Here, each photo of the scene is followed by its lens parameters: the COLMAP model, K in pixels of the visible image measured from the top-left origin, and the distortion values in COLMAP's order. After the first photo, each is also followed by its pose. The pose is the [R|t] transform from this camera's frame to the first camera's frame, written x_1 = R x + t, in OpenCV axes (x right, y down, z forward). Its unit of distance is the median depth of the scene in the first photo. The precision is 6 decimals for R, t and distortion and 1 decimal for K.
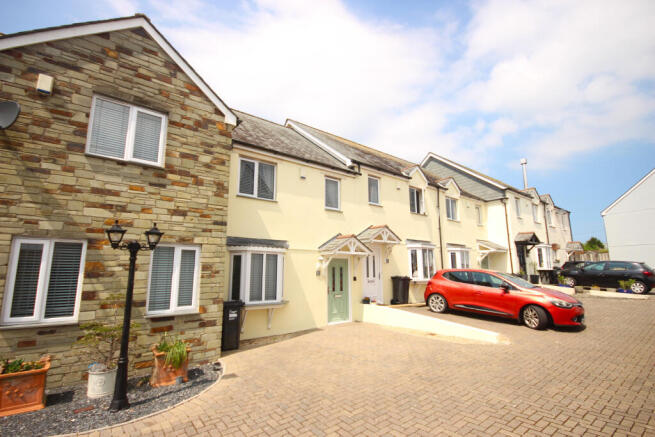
lens RADIAL K [[308.2, 0, 319.7], [0, 308.2, 220.7], [0, 0, 1]] dist [-0.001693, -0.000544]
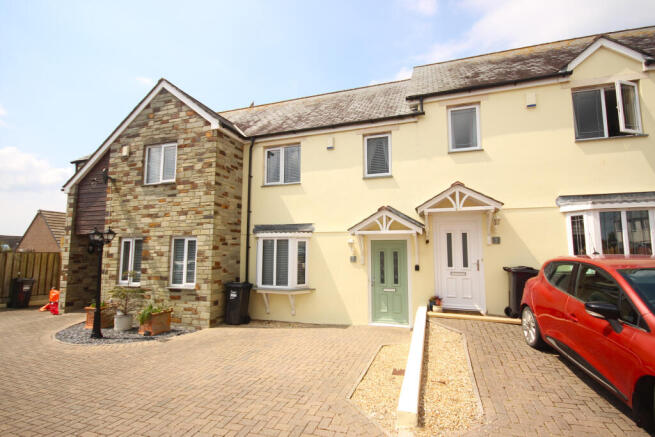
lens RADIAL K [[308.2, 0, 319.7], [0, 308.2, 220.7], [0, 0, 1]] dist [-0.001693, -0.000544]
pose [[0.545371, -0.082456, -0.834129, 0.922916], [0.135850, 0.990688, -0.009111, 0.094142], [0.827112, -0.108347, 0.551494, 0.711003]]
